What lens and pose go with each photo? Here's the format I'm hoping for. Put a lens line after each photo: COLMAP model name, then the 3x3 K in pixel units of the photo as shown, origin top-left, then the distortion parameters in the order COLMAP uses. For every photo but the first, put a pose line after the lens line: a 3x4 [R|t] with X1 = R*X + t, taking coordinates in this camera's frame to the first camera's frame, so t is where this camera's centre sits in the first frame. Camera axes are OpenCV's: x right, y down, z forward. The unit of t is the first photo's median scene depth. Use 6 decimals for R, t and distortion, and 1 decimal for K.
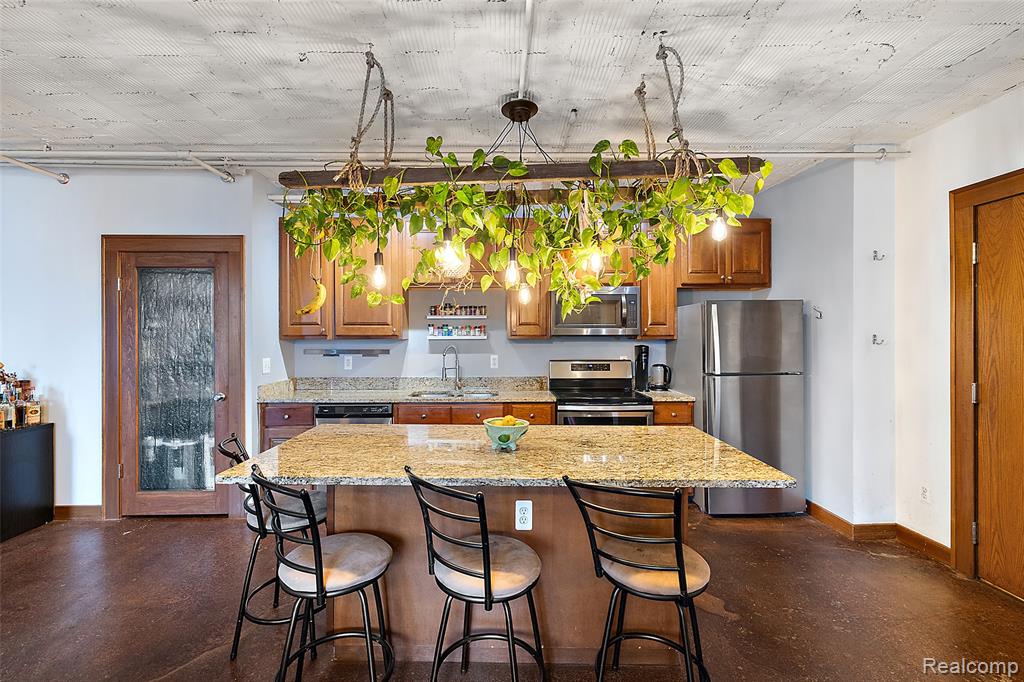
lens RADIAL K [[433.2, 0, 506.3], [0, 433.2, 334.9], [0, 0, 1]] dist [0.001140, 0.000276]
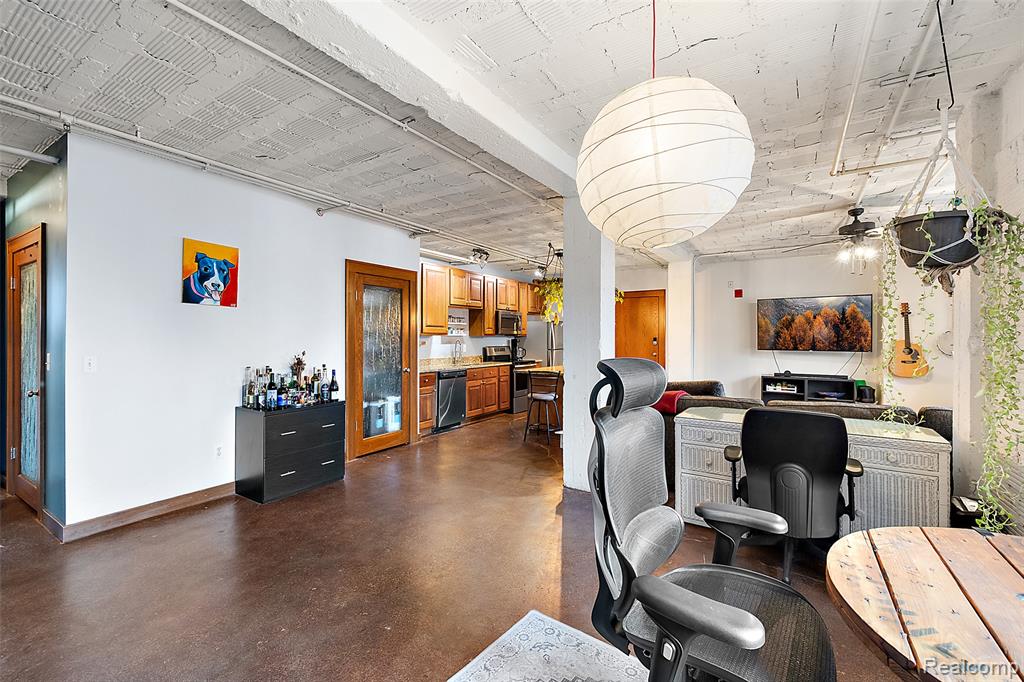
lens RADIAL K [[439.5, 0, 505.3], [0, 439.5, 337.0], [0, 0, 1]] dist [0.002686, 0.000294]
pose [[0.555555, 0.003576, 0.831472, -1.773323], [-0.001754, 0.999994, -0.003129, 0.024289], [-0.831478, 0.000280, 0.555558, -0.205324]]
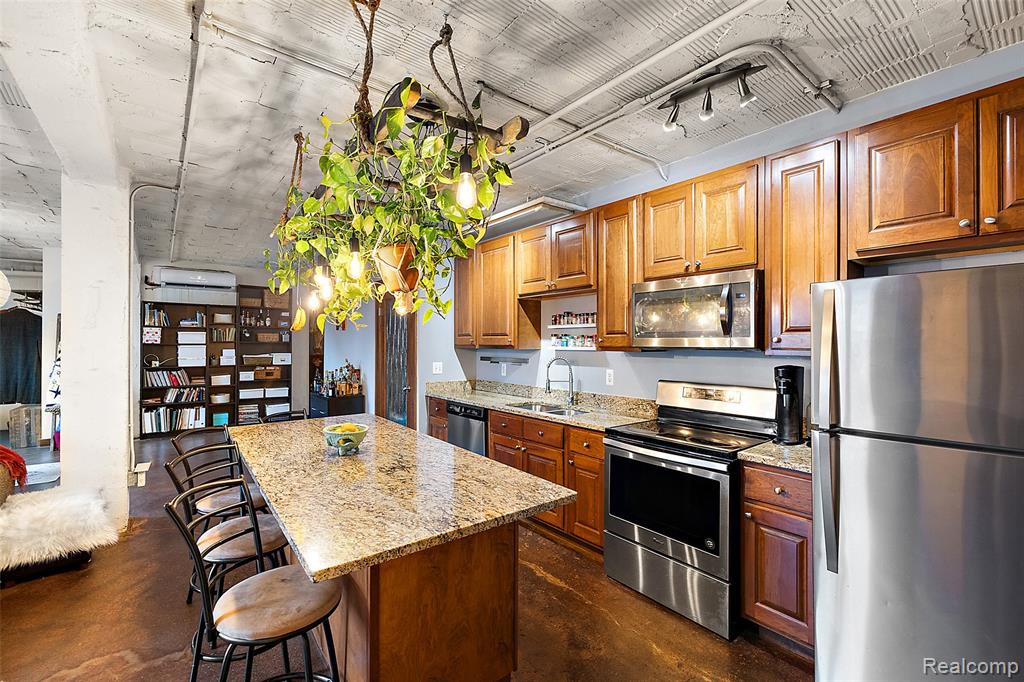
lens RADIAL K [[438.5, 0, 502.5], [0, 438.5, 340.4], [0, 0, 1]] dist [0.000952, 0.000151]
pose [[0.606300, -0.000273, -0.795236, 0.633218], [-0.005001, 0.999979, -0.004156, -0.006962], [0.795220, 0.006497, 0.606286, 0.379088]]
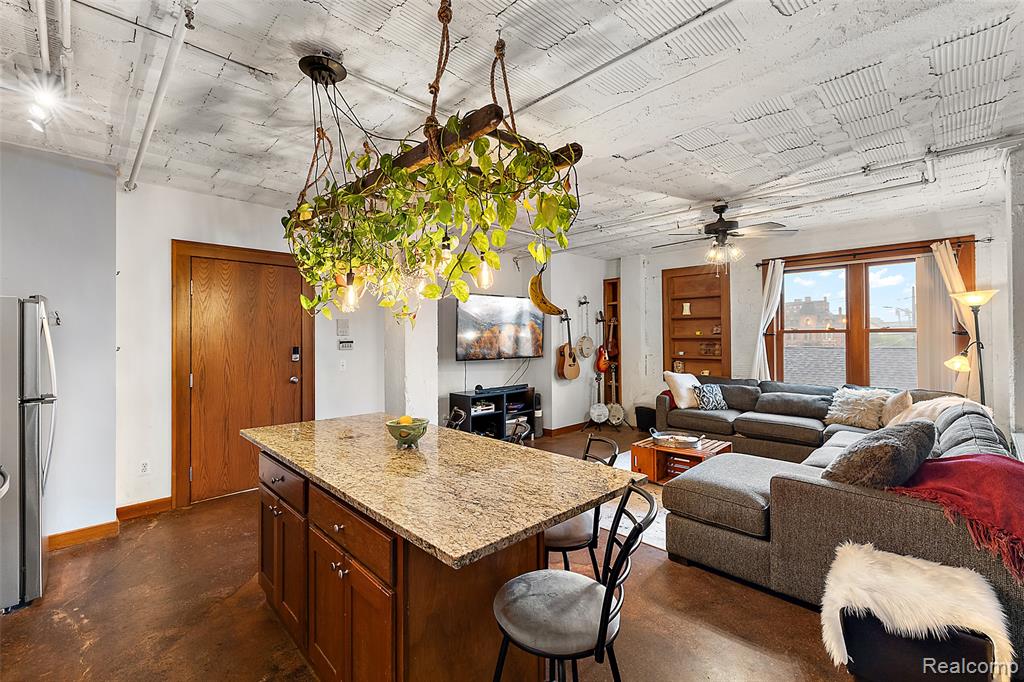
lens RADIAL K [[437.8, 0, 506.9], [0, 437.8, 333.0], [0, 0, 1]] dist [0.000558, -0.000059]
pose [[-0.694909, 0.014212, 0.718957, -0.558667], [0.008912, 0.999898, -0.011152, -0.003198], [-0.719042, -0.001342, -0.694965, 0.920906]]
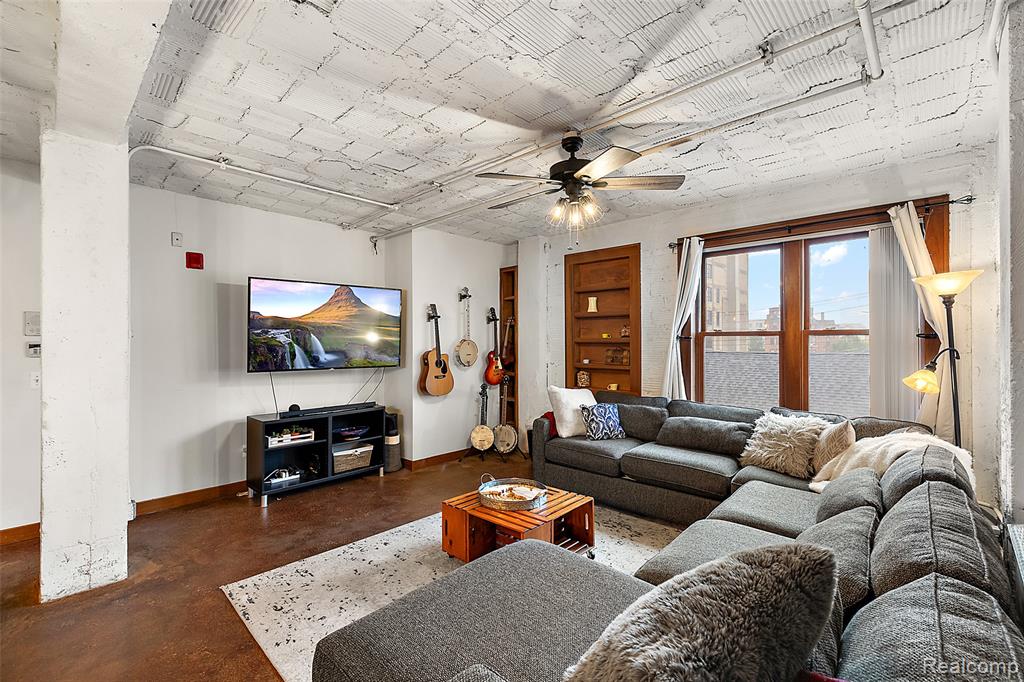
lens RADIAL K [[442.5, 0, 508.4], [0, 442.5, 339.8], [0, 0, 1]] dist [0.000049, 0.000223]
pose [[-0.716992, 0.006462, 0.697051, -0.575859], [0.004427, 0.999979, -0.004716, 0.002520], [-0.697067, -0.000296, -0.717006, 0.309807]]
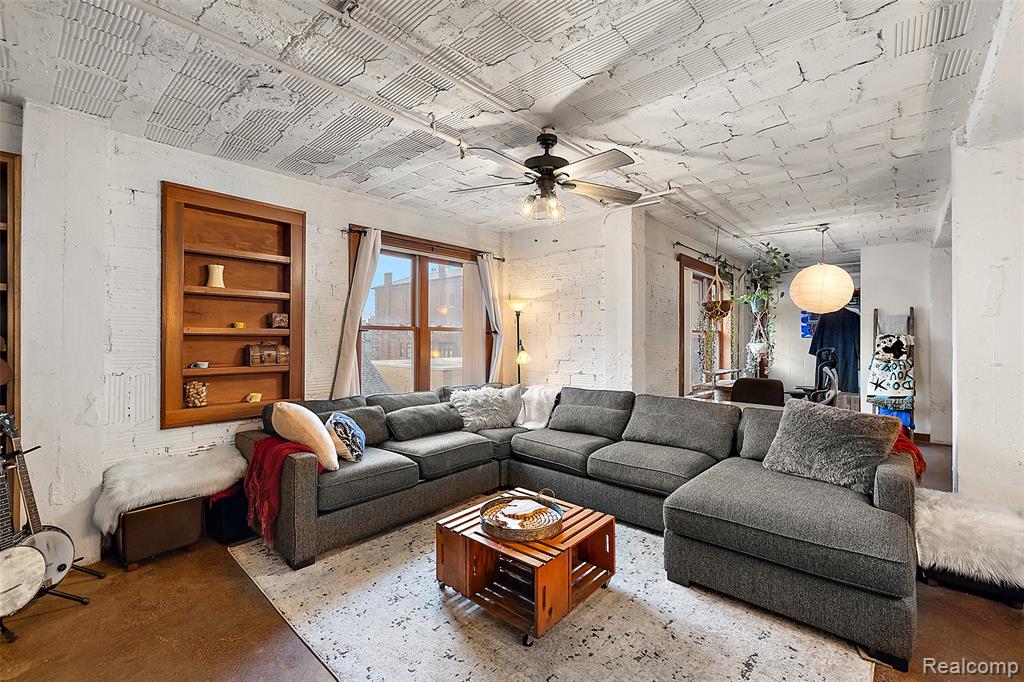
lens RADIAL K [[437.8, 0, 506.9], [0, 437.8, 333.0], [0, 0, 1]] dist [0.000558, -0.000059]
pose [[-0.683998, -0.008133, -0.729438, 0.535545], [-0.002849, 0.999960, -0.008478, 0.007601], [0.729478, -0.003721, -0.683994, 0.155551]]
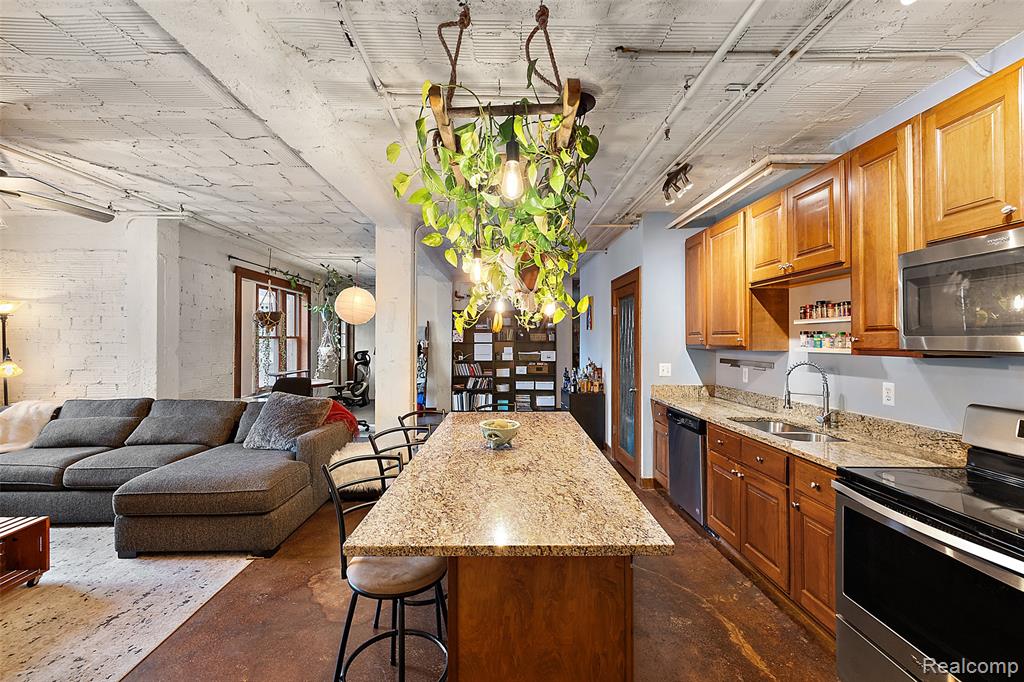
lens RADIAL K [[433.2, 0, 506.3], [0, 433.2, 334.9], [0, 0, 1]] dist [0.001140, 0.000276]
pose [[0.005683, -0.010348, -0.999930, 0.658714], [-0.002748, 0.999943, -0.010363, -0.011117], [0.999980, 0.002806, 0.005654, 0.588939]]
